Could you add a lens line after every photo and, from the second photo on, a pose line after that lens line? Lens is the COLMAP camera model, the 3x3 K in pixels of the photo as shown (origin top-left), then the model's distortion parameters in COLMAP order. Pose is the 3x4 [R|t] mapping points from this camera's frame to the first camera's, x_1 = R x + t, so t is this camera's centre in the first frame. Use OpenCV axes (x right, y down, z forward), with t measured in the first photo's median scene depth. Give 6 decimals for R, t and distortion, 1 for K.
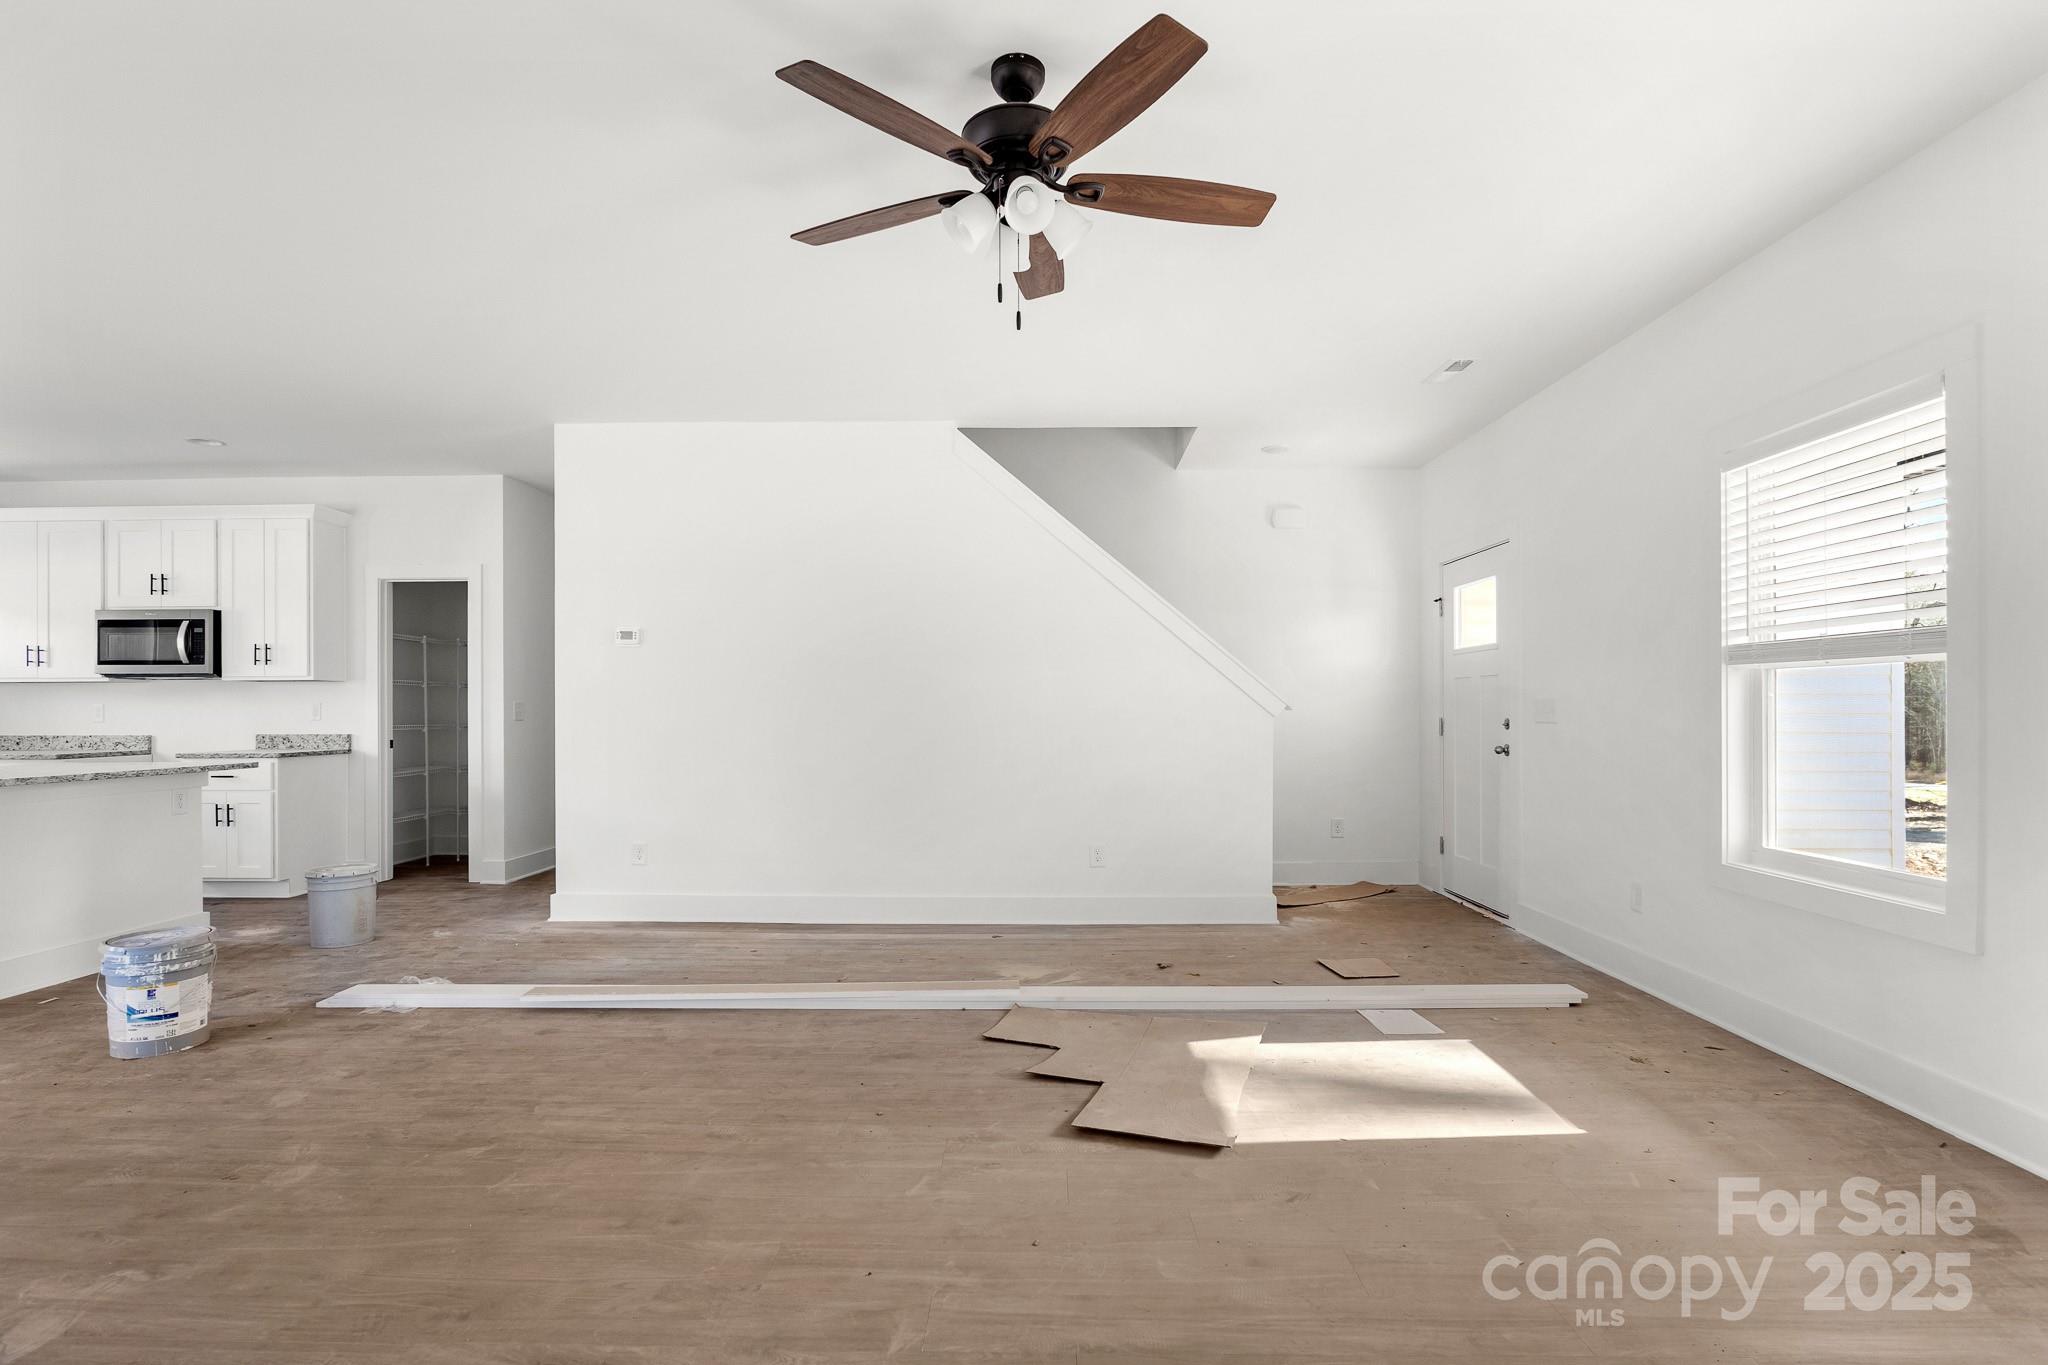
lens RADIAL K [[1002.3, 0, 1025.5], [0, 1002.3, 695.4], [0, 0, 1]] dist [-0.002045, 0.000671]
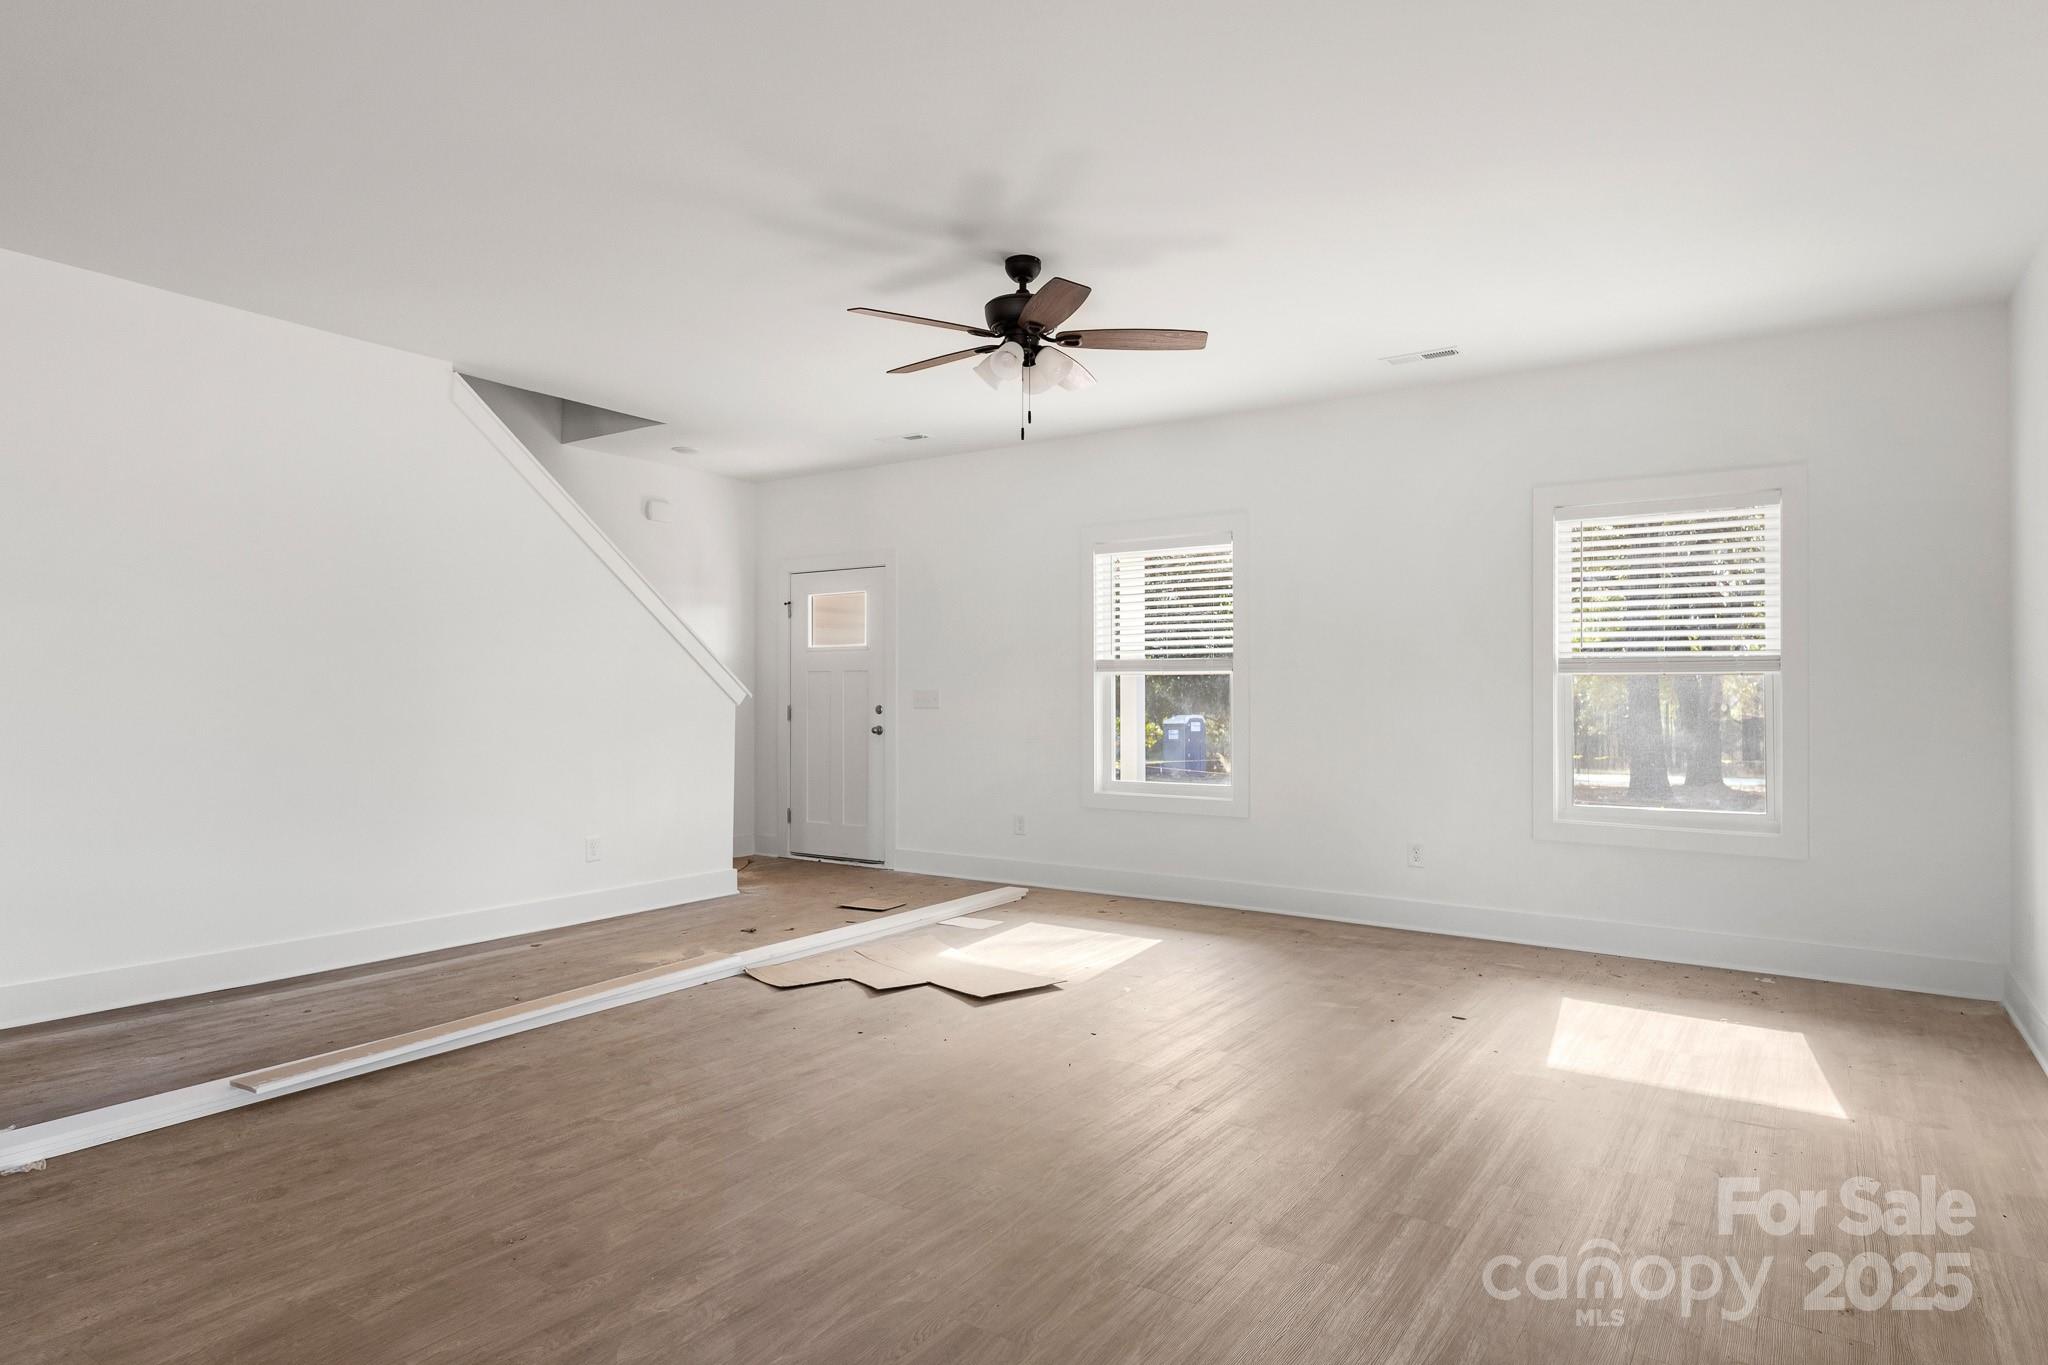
lens RADIAL K [[1166.1, 0, 1035.1], [0, 1166.1, 685.7], [0, 0, 1]] dist [0.030772, -0.000286]
pose [[0.533782, 0.010359, 0.845559, -0.960305], [-0.013318, 0.999904, -0.003843, 0.001245], [-0.845517, -0.009210, 0.533869, 0.055899]]
